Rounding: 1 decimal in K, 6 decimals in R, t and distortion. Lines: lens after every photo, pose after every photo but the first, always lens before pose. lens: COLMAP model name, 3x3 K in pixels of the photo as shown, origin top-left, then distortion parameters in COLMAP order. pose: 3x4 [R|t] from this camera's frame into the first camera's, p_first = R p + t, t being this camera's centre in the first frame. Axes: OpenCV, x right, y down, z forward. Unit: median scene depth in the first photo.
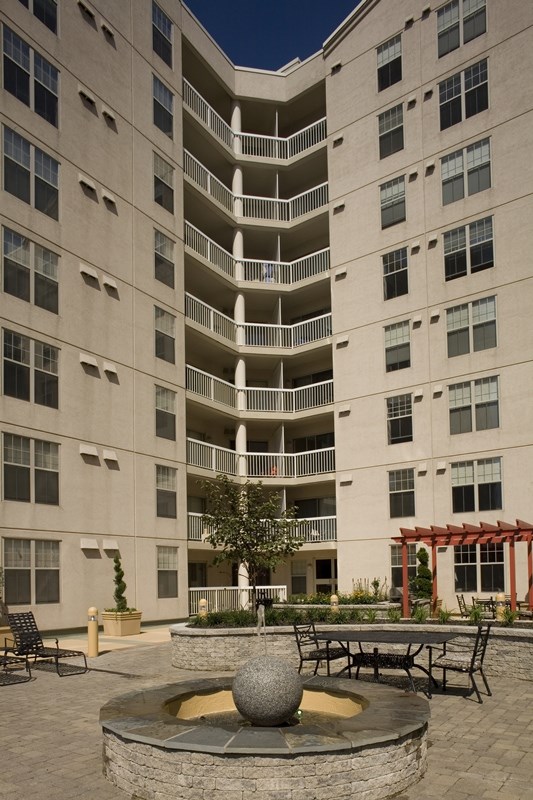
lens RADIAL K [[1692.8, 0, 268.4], [0, 1692.8, 399.8], [0, 0, 1]] dist [-0.105261, 0.000000]
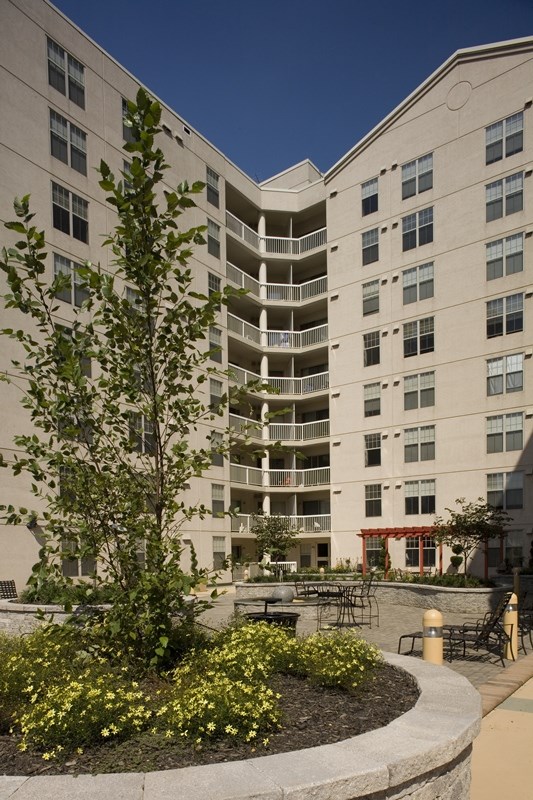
lens RADIAL K [[1692.8, 0, 265.0], [0, 1692.8, 398.9], [0, 0, 1]] dist [-0.105261, 0.000000]
pose [[0.999929, 0.002888, -0.011584, 0.000057], [-0.002710, 0.999878, 0.015401, -0.054422], [0.011627, -0.015369, 0.999814, -0.471430]]
